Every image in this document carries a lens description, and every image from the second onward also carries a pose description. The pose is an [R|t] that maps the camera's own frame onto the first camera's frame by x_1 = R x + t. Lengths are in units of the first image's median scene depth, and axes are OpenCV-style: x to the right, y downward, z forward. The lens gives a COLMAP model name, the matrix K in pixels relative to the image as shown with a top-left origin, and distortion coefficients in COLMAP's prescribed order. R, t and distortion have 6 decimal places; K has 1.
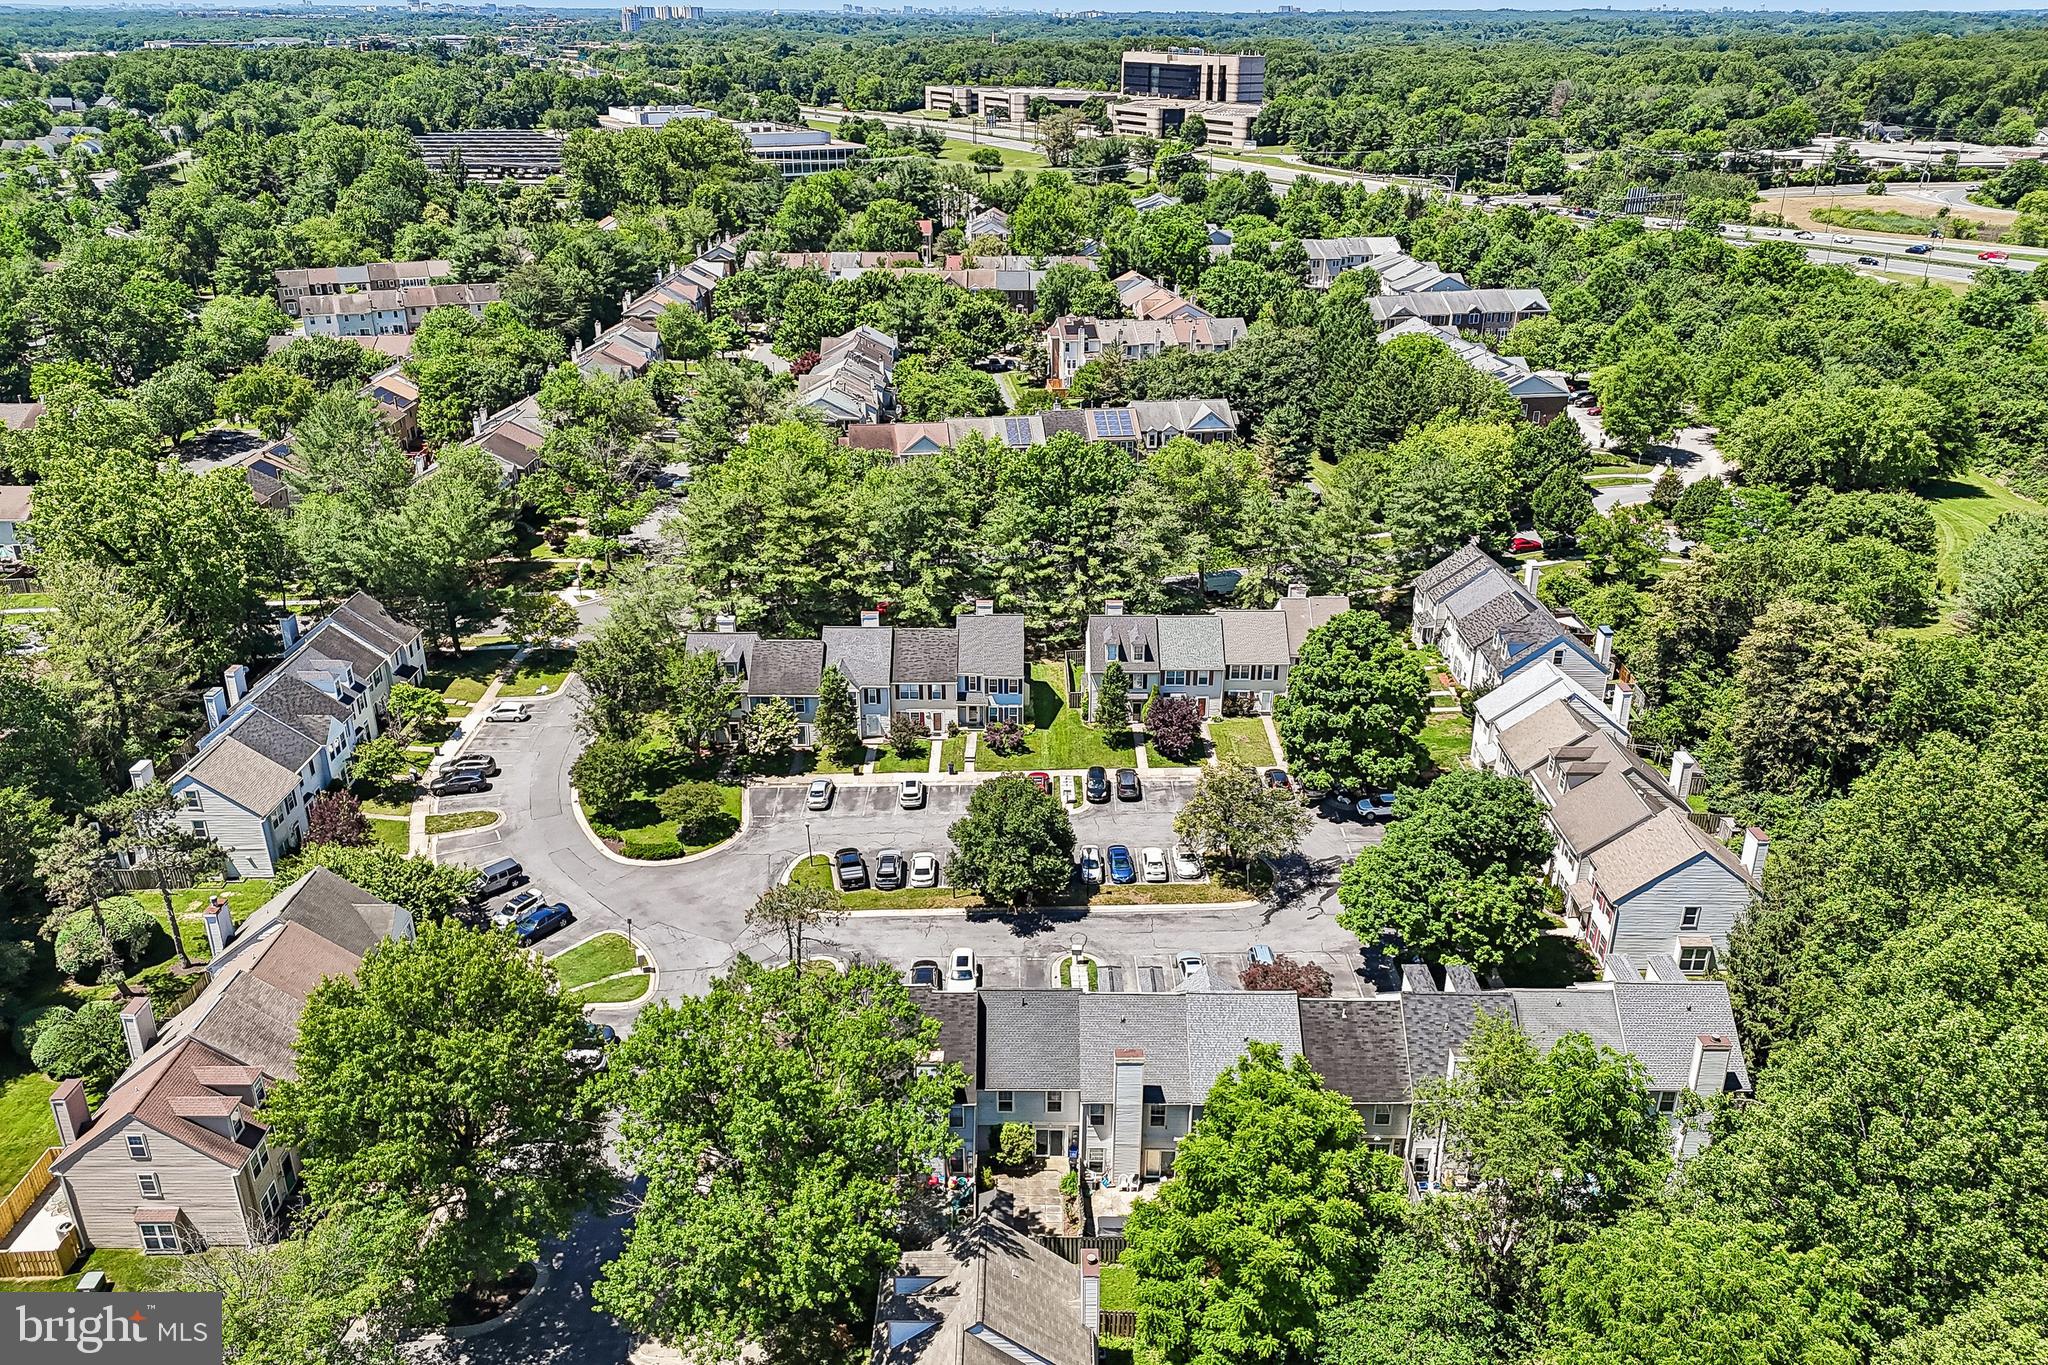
lens RADIAL K [[1504.8, 0, 1034.3], [0, 1504.8, 675.3], [0, 0, 1]] dist [0.085546, -0.091463]
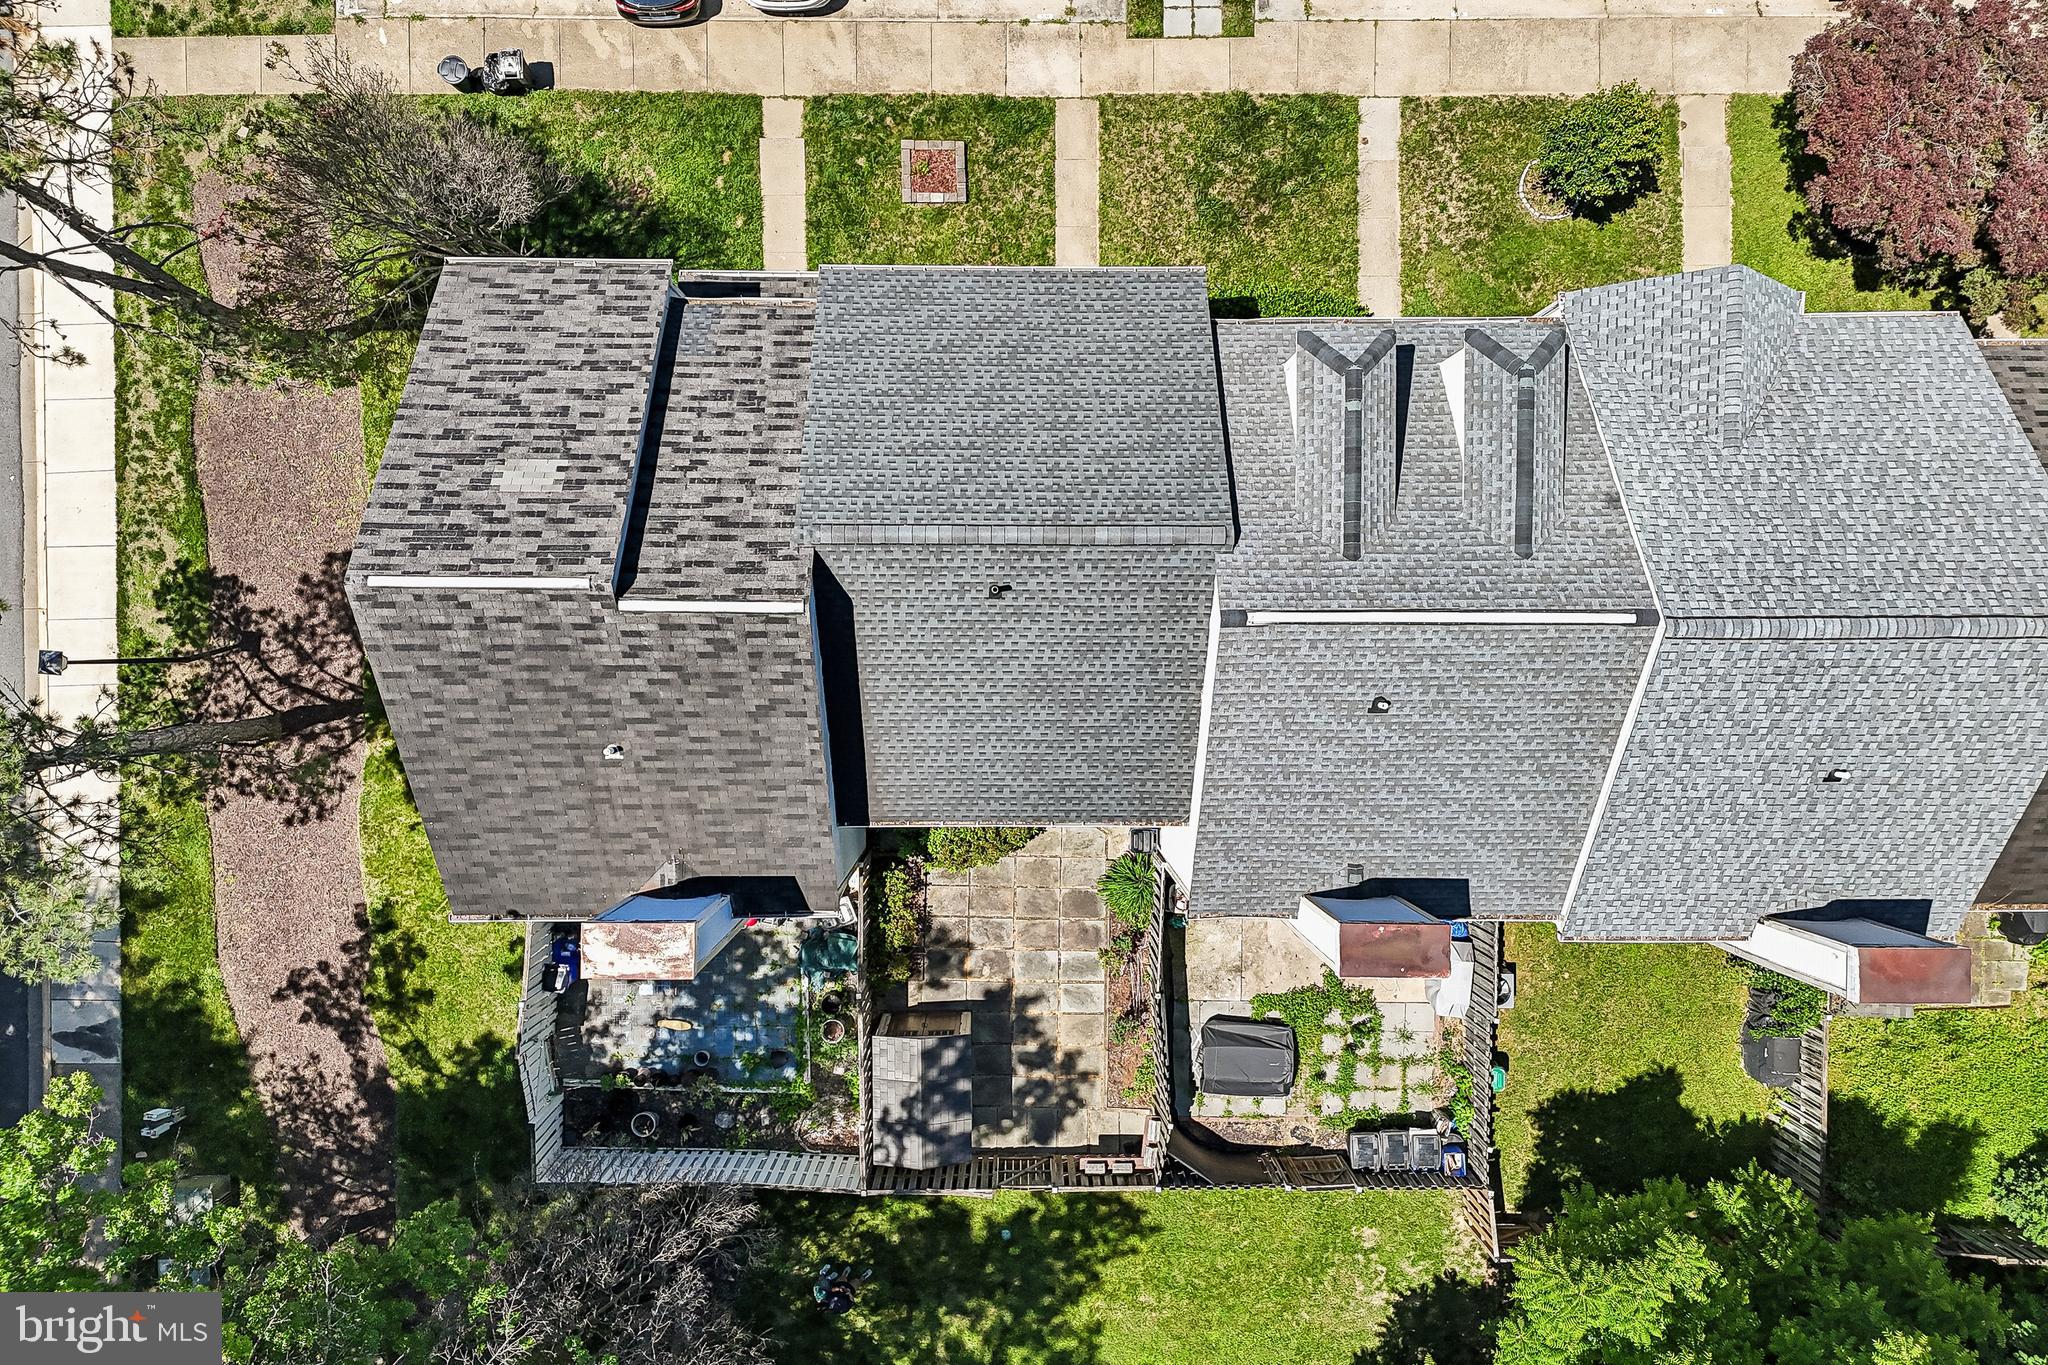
lens RADIAL K [[1504.8, 0, 1024.9], [0, 1504.8, 674.0], [0, 0, 1]] dist [0.085546, -0.091463]
pose [[0.999931, 0.006202, 0.009930, -0.003386], [-0.011562, 0.389379, 0.921005, -0.008266], [0.001846, -0.921057, 0.389424, 0.641464]]
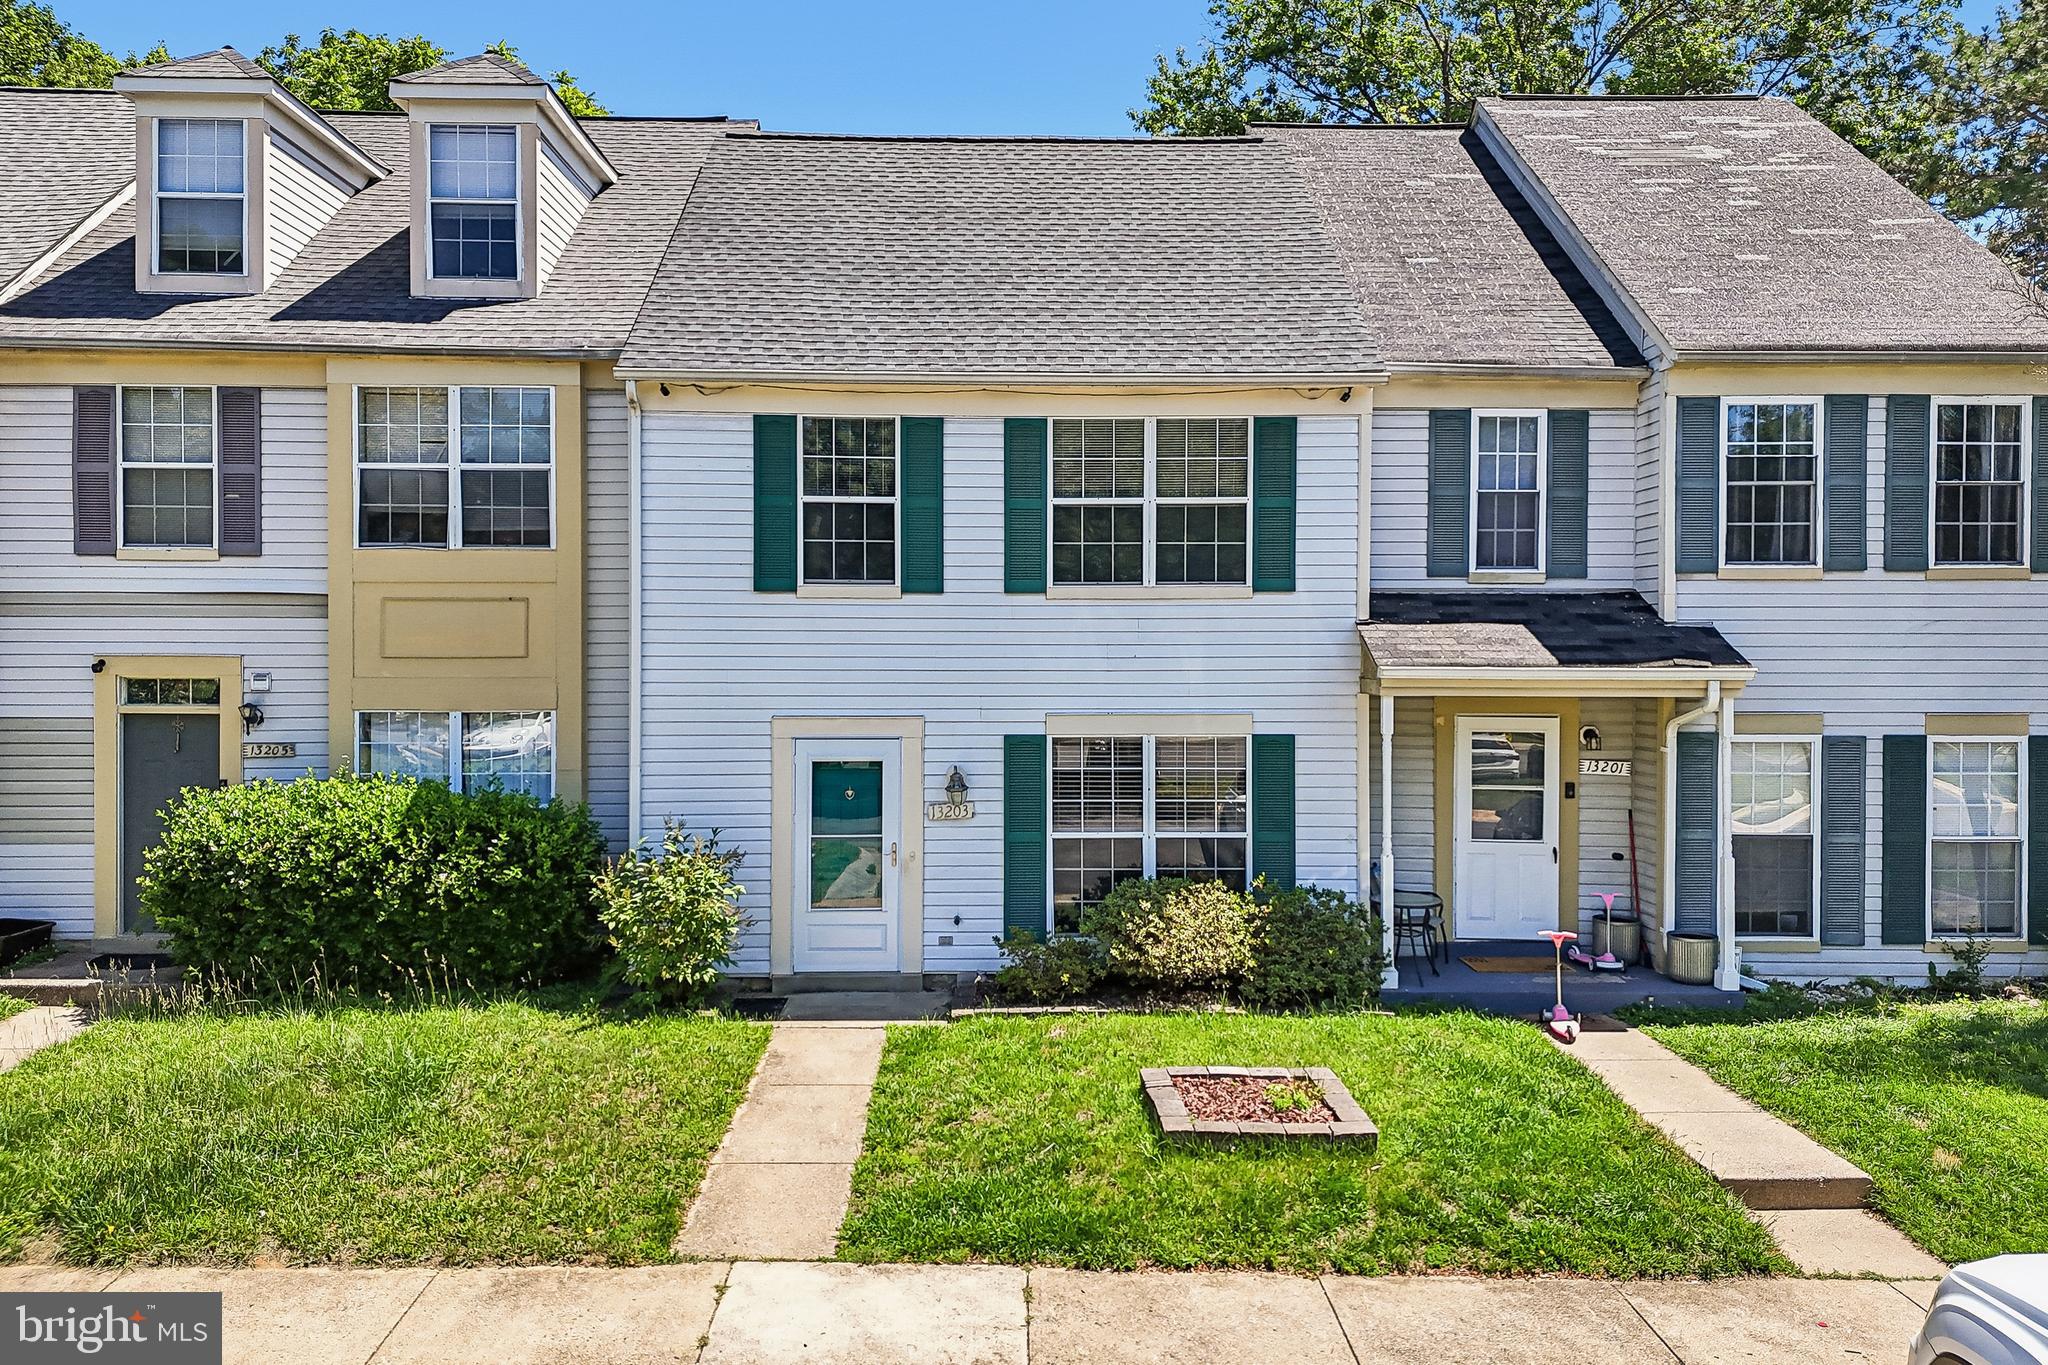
lens RADIAL K [[1504.8, 0, 1021.9], [0, 1504.8, 667.3], [0, 0, 1]] dist [0.085546, -0.091463]
pose [[-0.999919, -0.003920, -0.012142, -0.003524], [-0.008645, 0.908041, 0.418792, 0.135347], [0.009383, 0.418863, -0.908001, 0.874324]]
